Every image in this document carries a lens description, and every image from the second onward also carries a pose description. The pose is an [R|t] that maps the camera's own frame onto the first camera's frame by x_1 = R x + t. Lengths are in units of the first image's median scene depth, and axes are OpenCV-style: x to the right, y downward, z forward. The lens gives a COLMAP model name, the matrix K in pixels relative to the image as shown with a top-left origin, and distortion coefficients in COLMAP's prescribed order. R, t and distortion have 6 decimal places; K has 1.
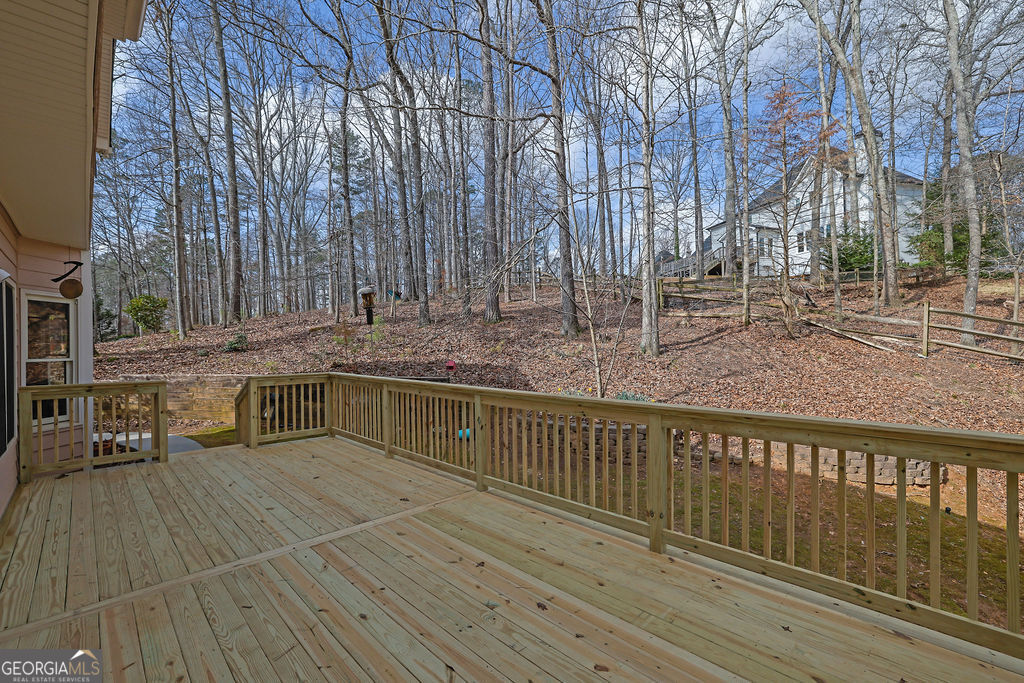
lens RADIAL K [[439.1, 0, 511.7], [0, 439.1, 348.6], [0, 0, 1]] dist [-0.001769, 0.000284]
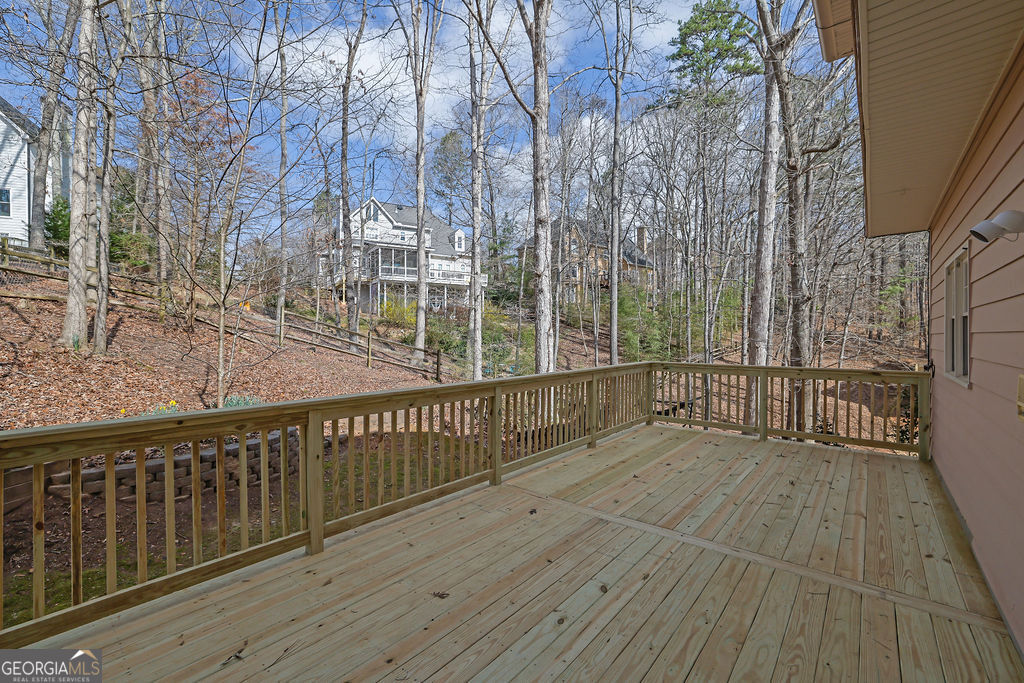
lens RADIAL K [[439.1, 0, 511.6], [0, 439.1, 343.1], [0, 0, 1]] dist [-0.001769, 0.000284]
pose [[-0.109011, 0.000280, 0.994040, -1.164815], [-0.000029, 1.000000, -0.000285, 0.011292], [-0.994041, -0.000060, -0.109011, 1.200193]]
